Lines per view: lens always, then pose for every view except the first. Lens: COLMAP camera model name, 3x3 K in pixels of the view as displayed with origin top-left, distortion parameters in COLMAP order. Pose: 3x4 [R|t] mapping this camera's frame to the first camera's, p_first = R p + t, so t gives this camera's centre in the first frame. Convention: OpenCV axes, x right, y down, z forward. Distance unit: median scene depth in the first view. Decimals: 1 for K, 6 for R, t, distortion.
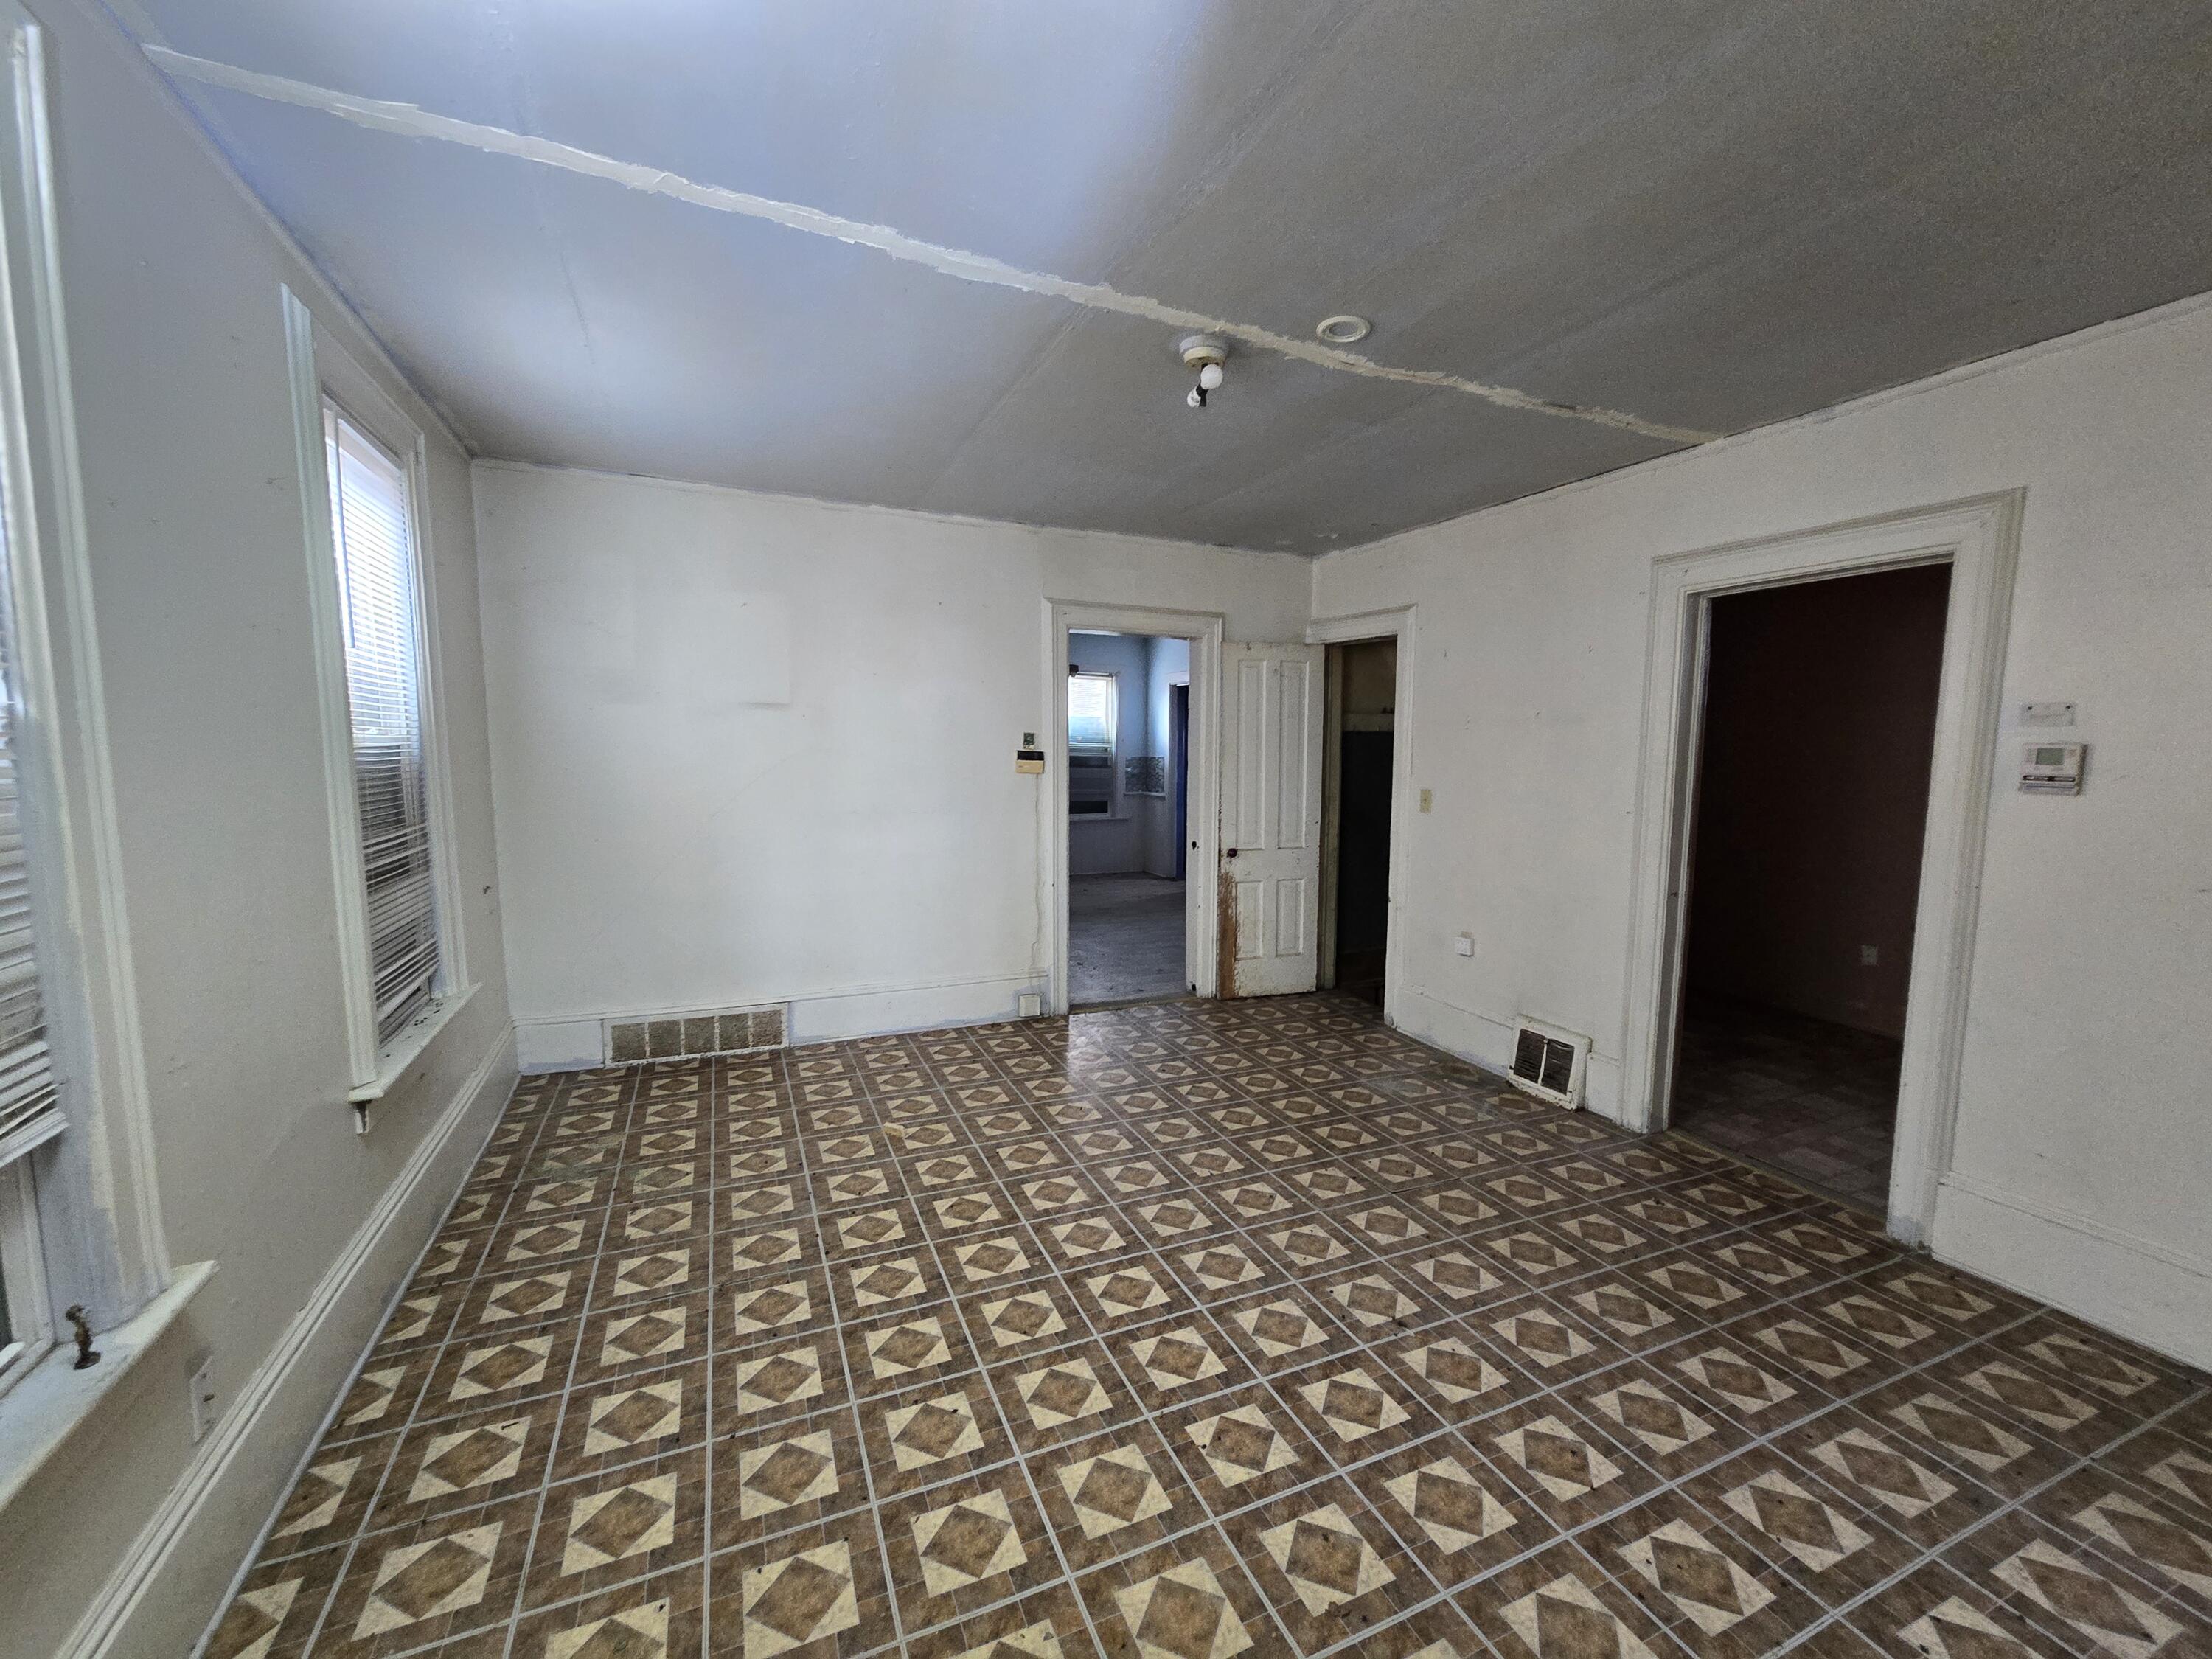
lens RADIAL K [[899.4, 0, 1118.3], [0, 899.4, 833.2], [0, 0, 1]] dist [-0.003964, 0.000486]
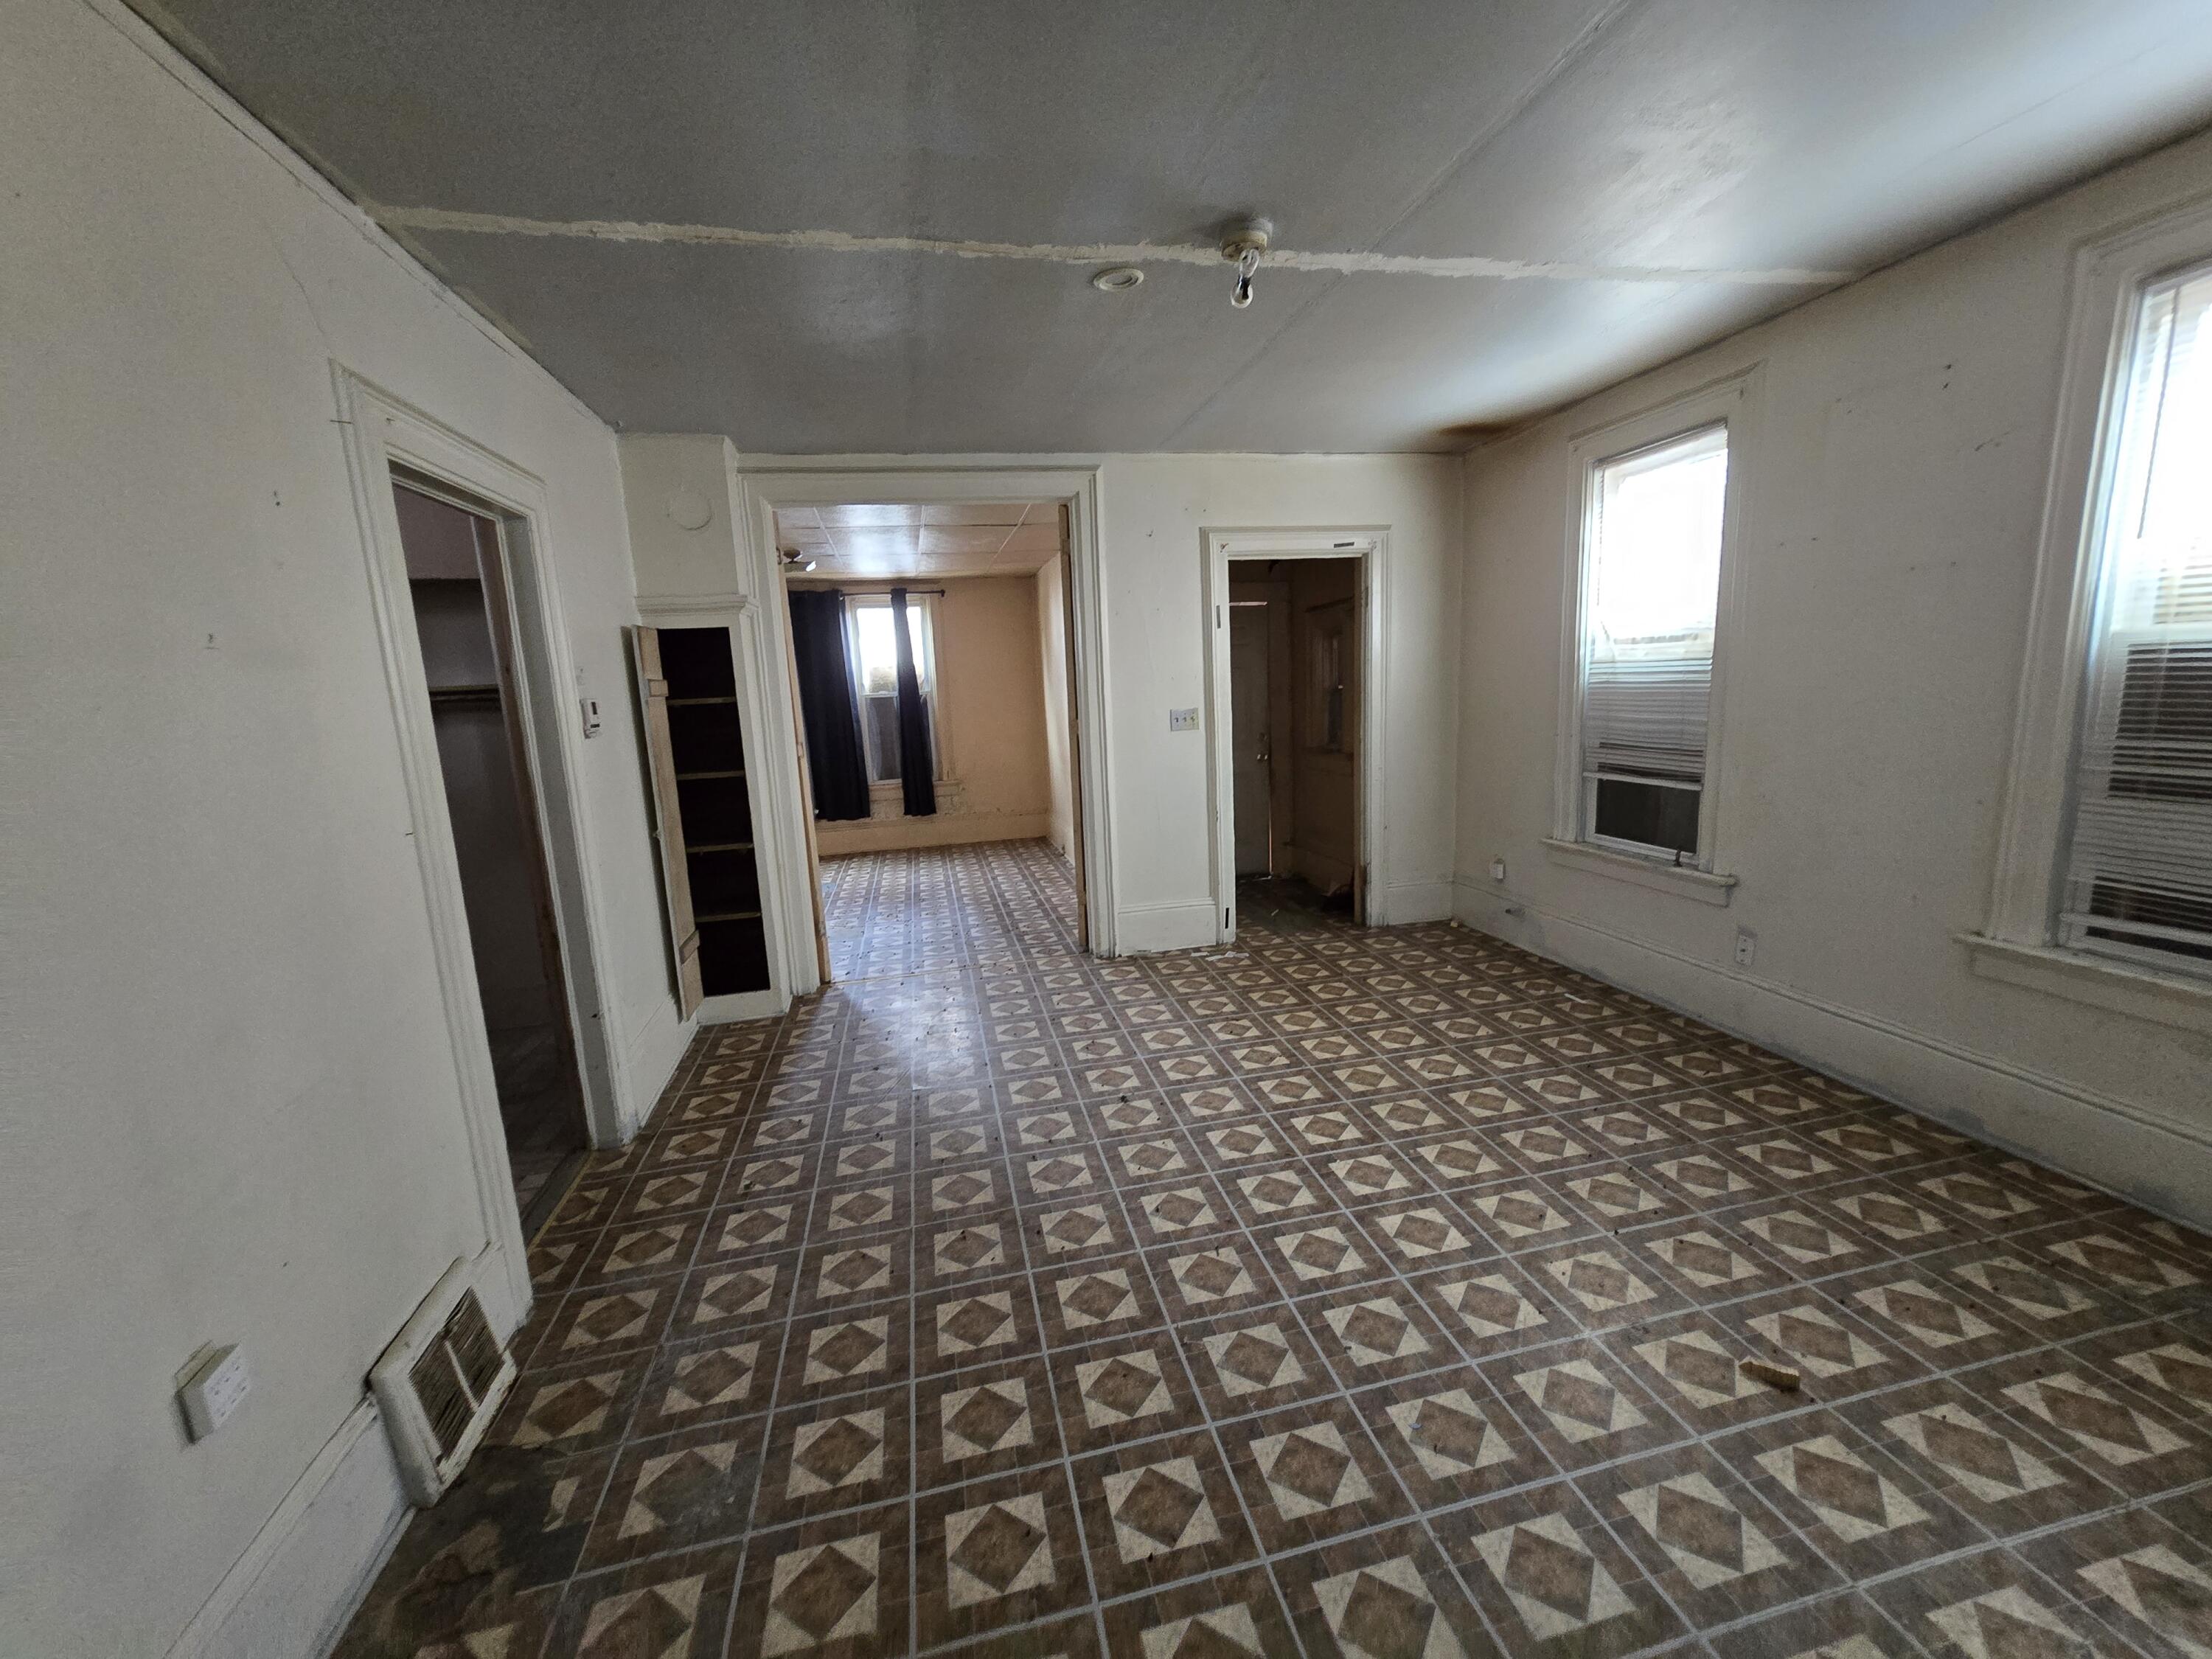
lens RADIAL K [[899.4, 0, 1118.3], [0, 899.4, 833.2], [0, 0, 1]] dist [-0.003964, 0.000486]
pose [[-0.980530, 0.003975, 0.196330, 0.039764], [0.057619, 0.961611, 0.268298, -0.191036], [-0.187727, 0.274386, -0.943118, 1.864938]]
